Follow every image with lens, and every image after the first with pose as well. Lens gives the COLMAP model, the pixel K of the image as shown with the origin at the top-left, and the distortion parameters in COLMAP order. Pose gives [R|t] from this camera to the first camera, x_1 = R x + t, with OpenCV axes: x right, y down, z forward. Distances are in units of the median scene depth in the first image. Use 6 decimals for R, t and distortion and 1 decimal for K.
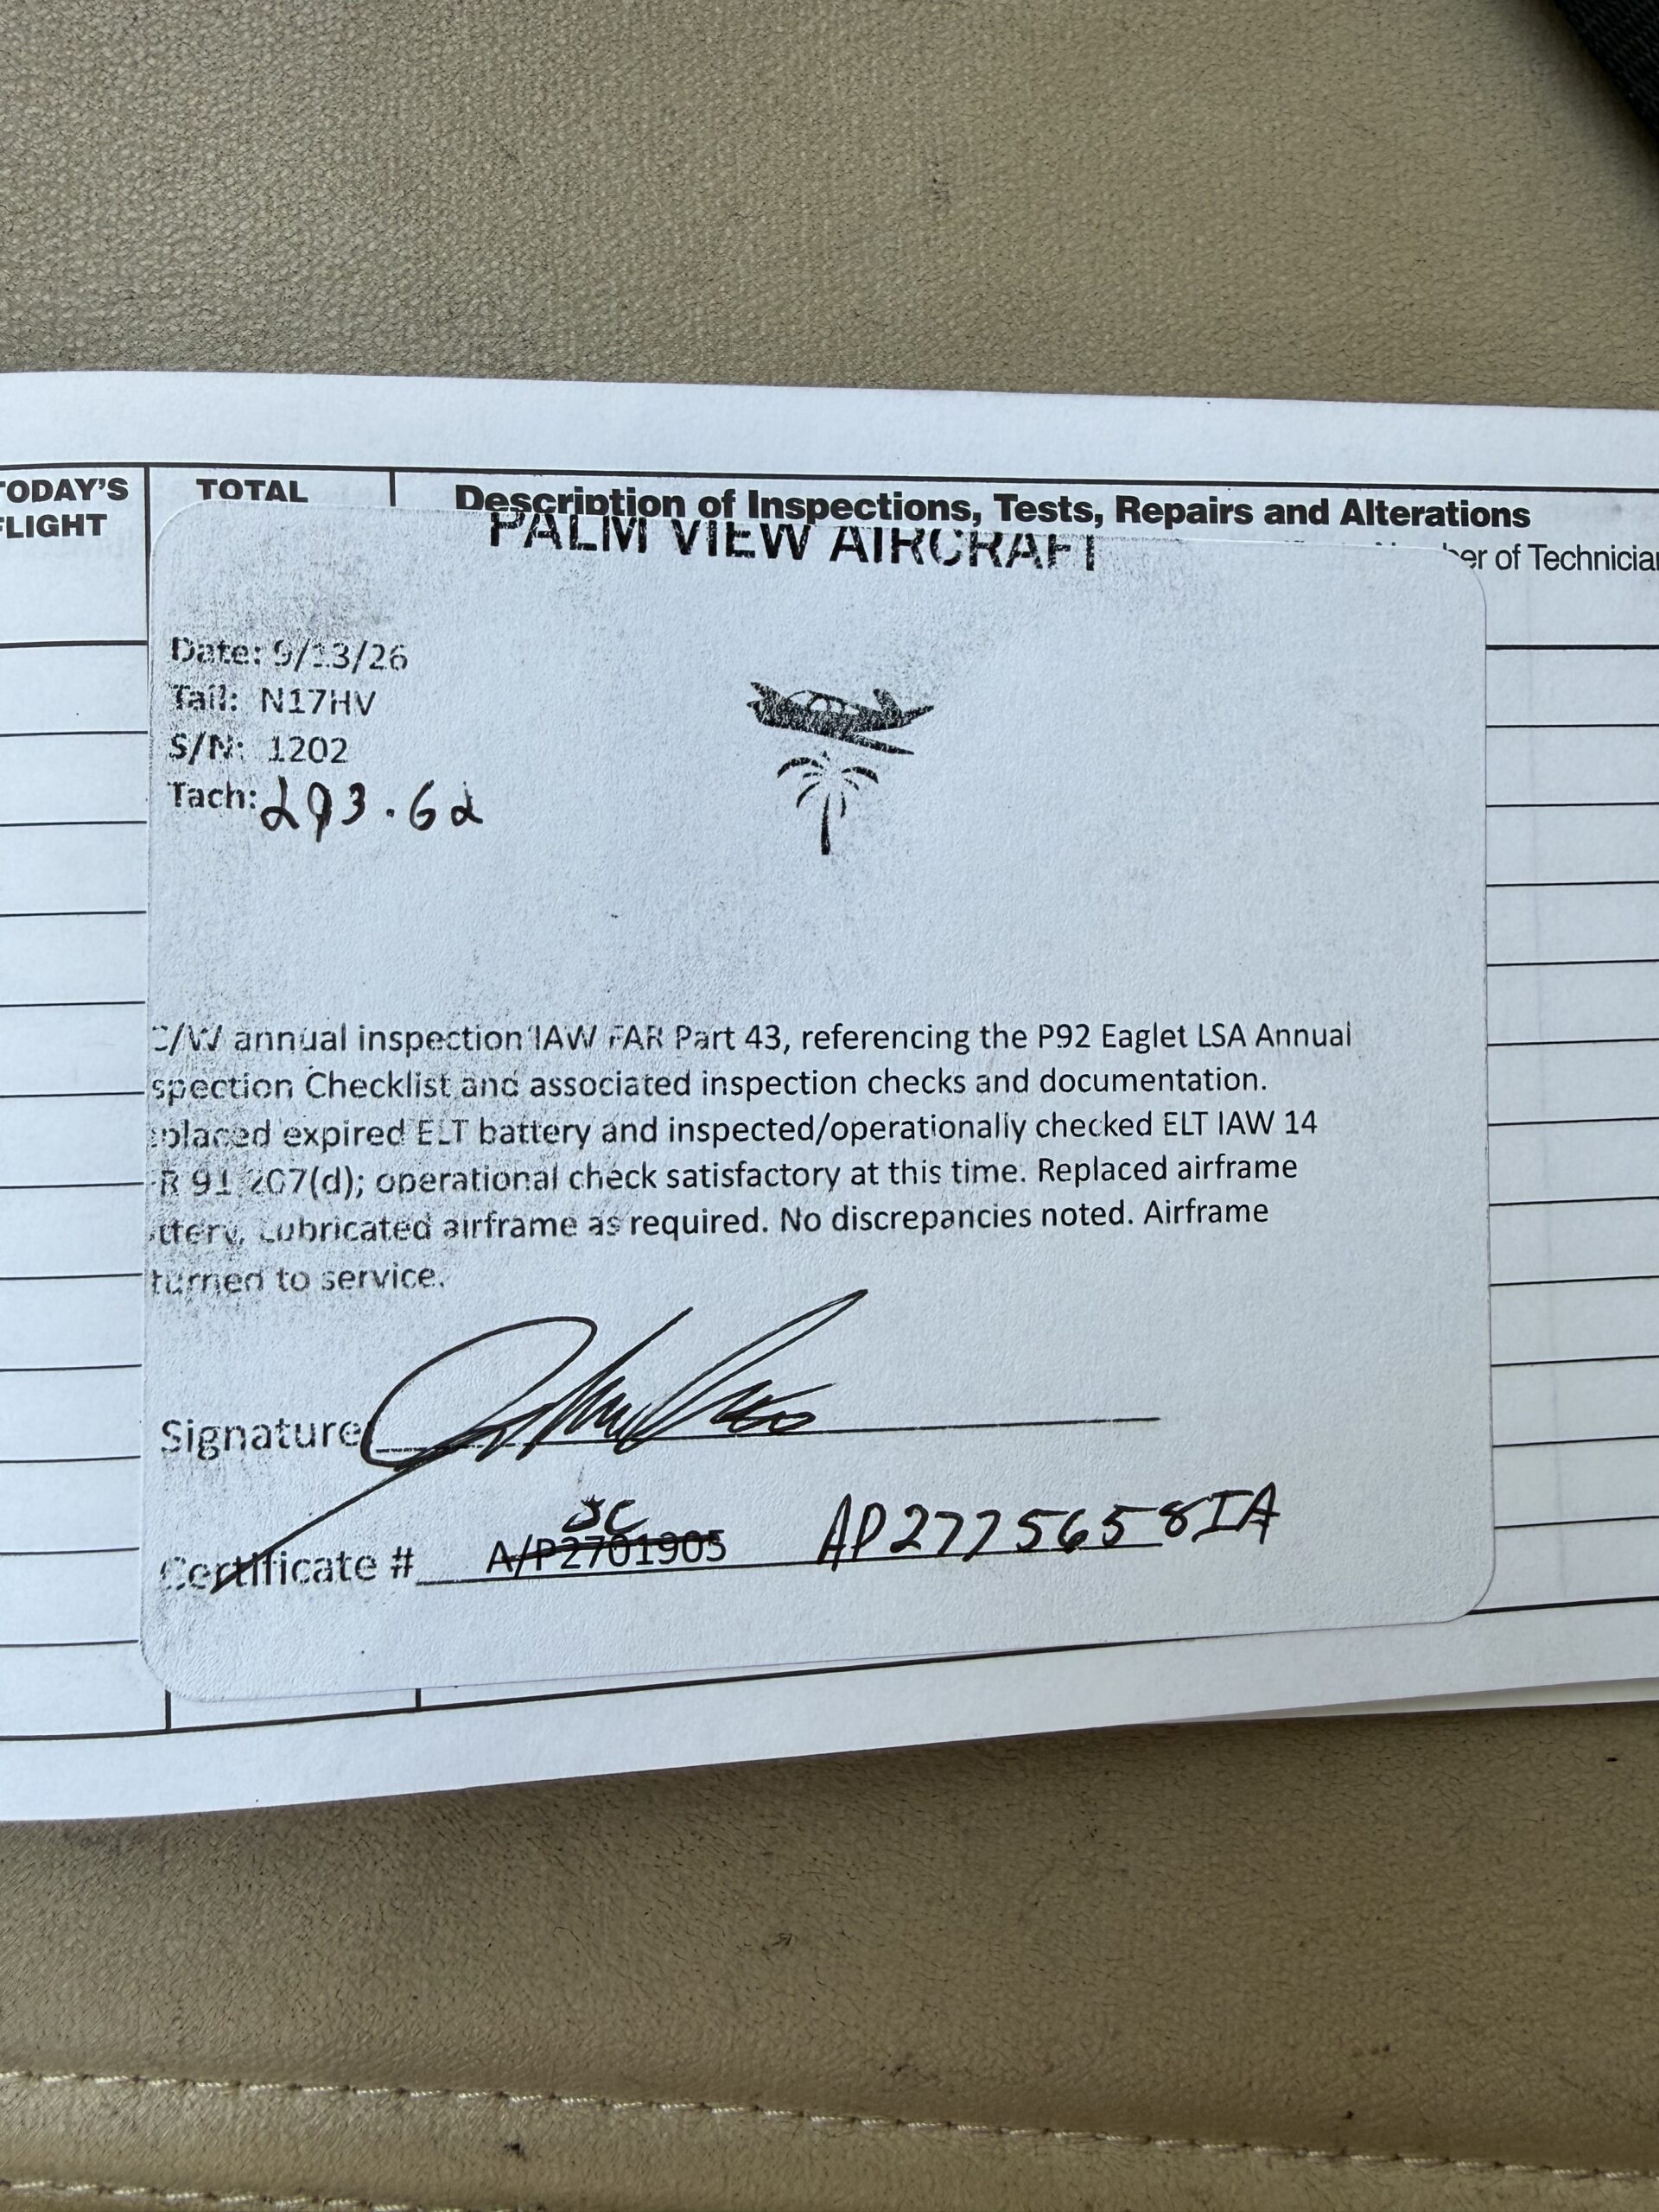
lens RADIAL K [[1655.5, 0, 830.0], [0, 1655.5, 1079.8], [0, 0, 1]] dist [0.003823, 0.000416]
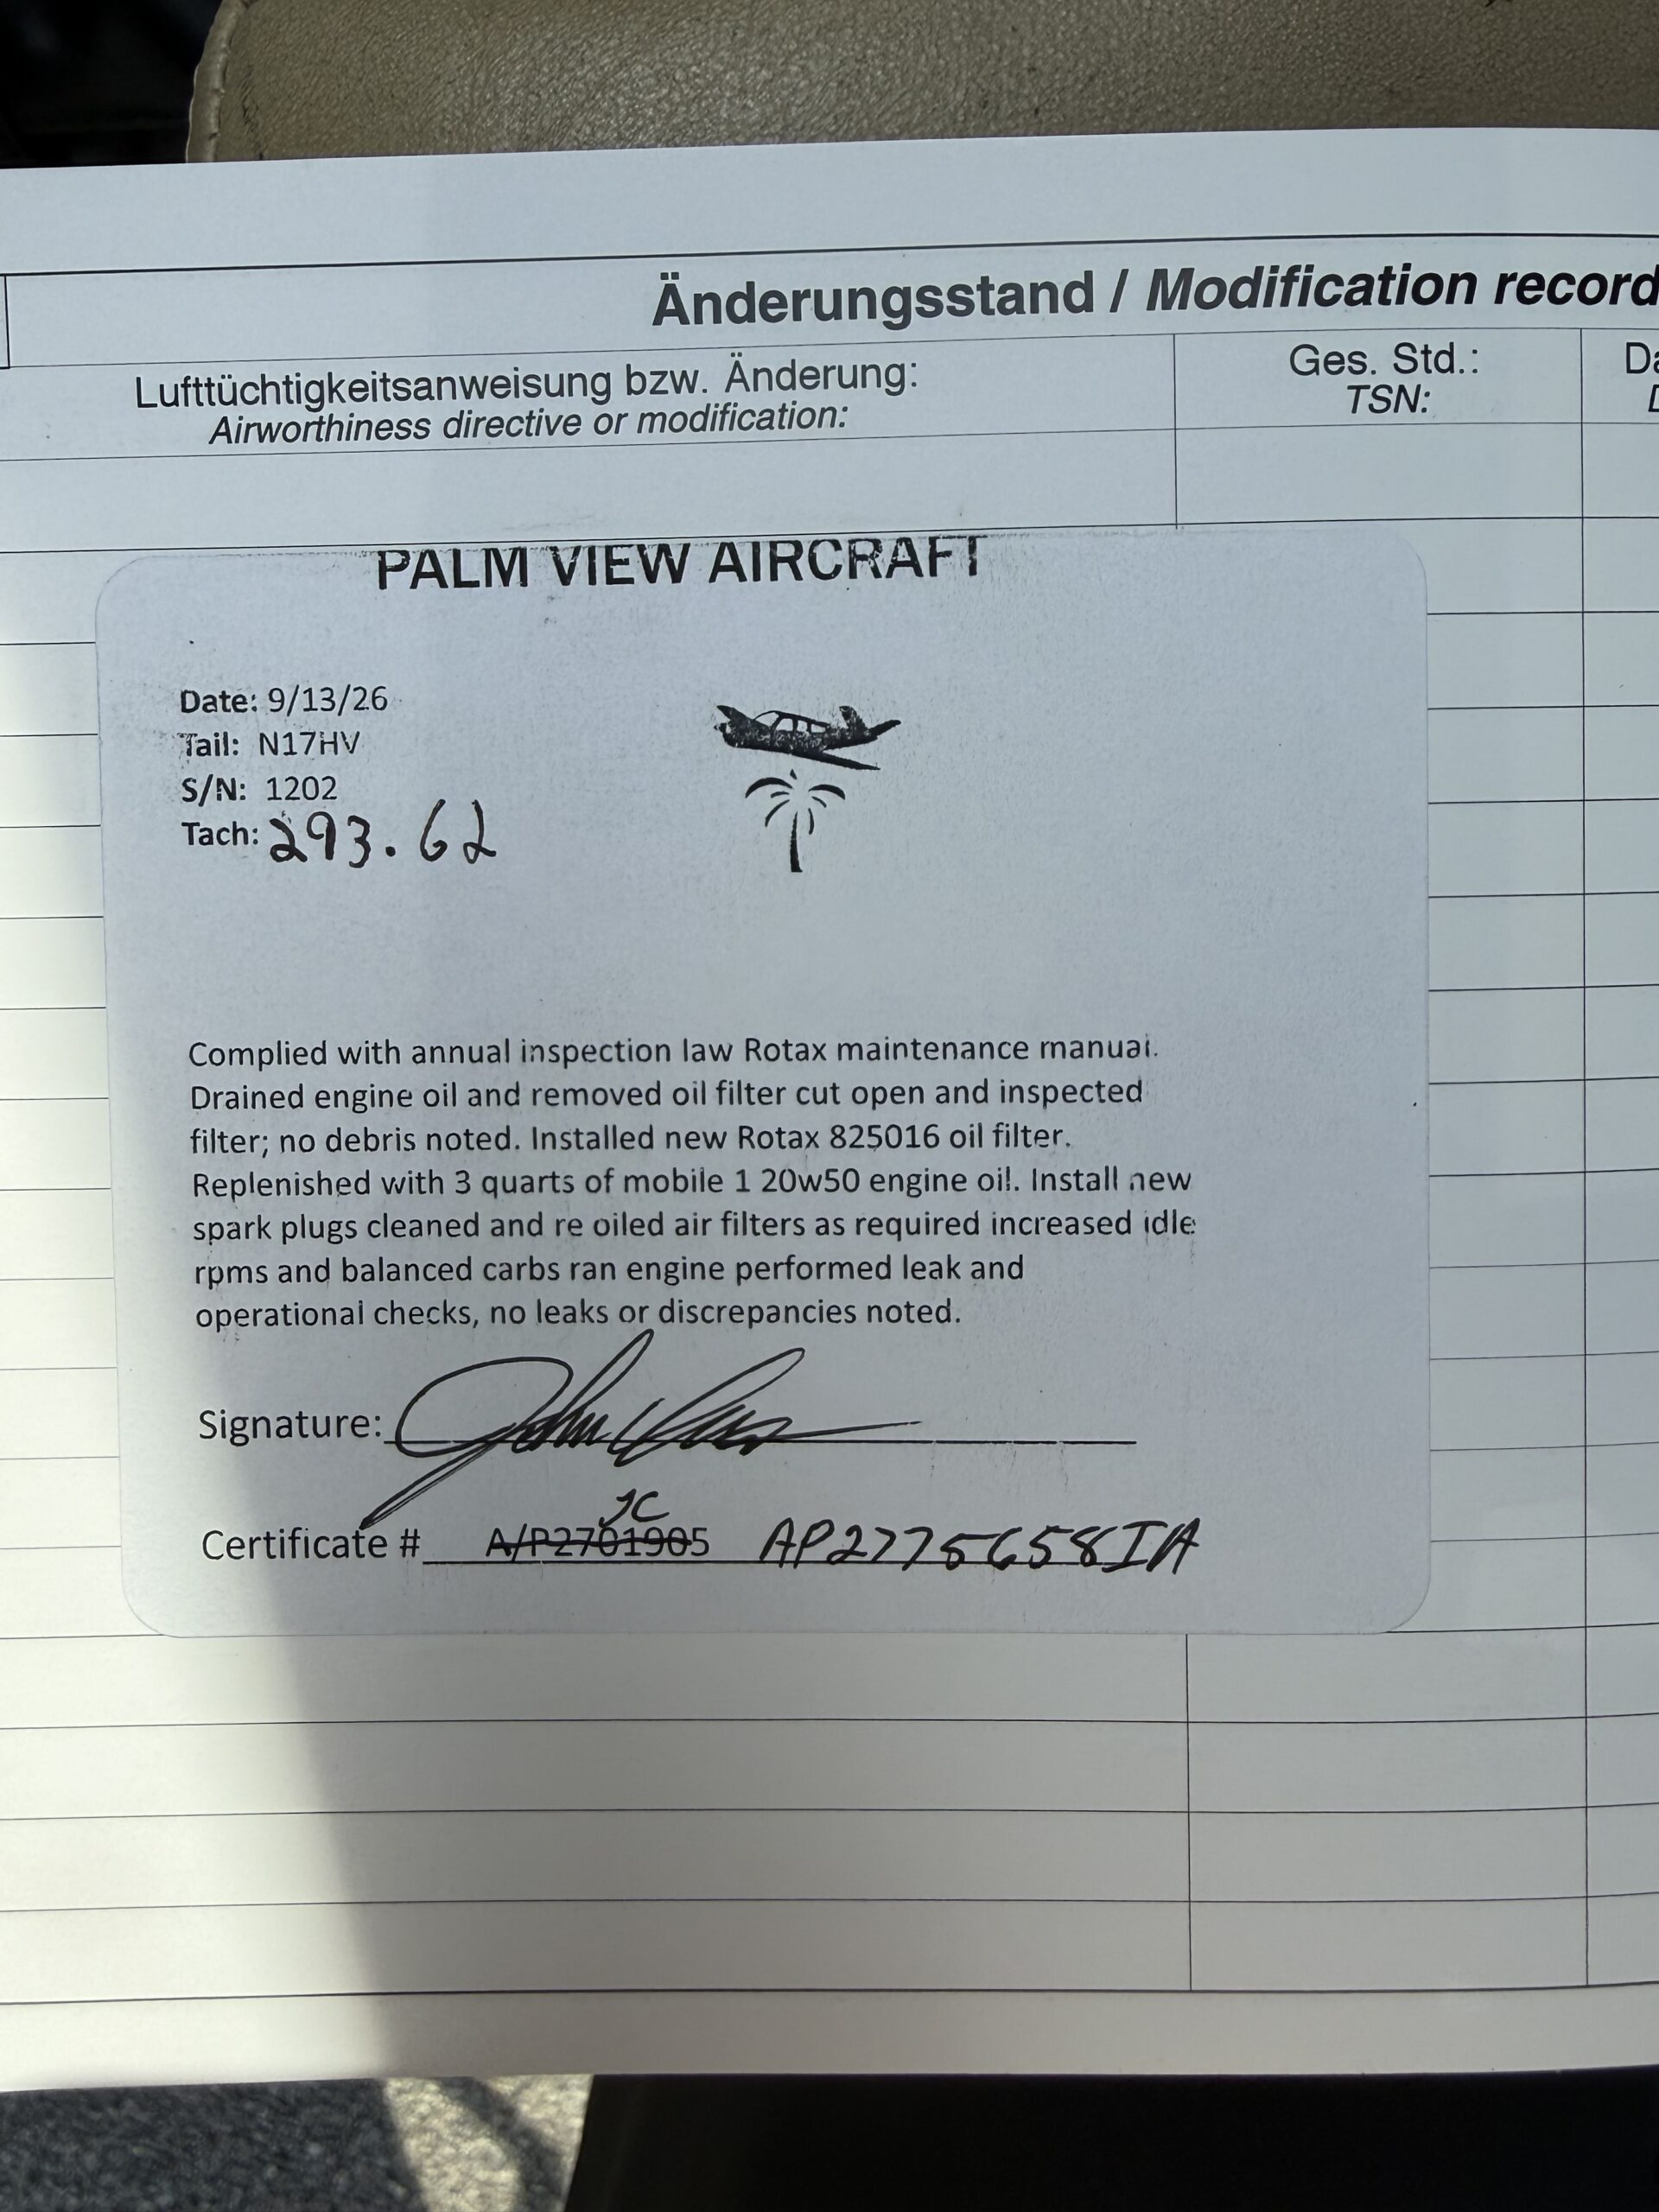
lens RADIAL K [[1582.1, 0, 829.5], [0, 1582.1, 1106.0], [0, 0, 1]] dist [-0.001930, -0.000638]
pose [[0.980250, 0.002072, -0.197752, 0.226002], [0.000575, 0.999911, 0.013331, -0.006068], [0.197762, -0.013181, 0.980161, 0.055883]]
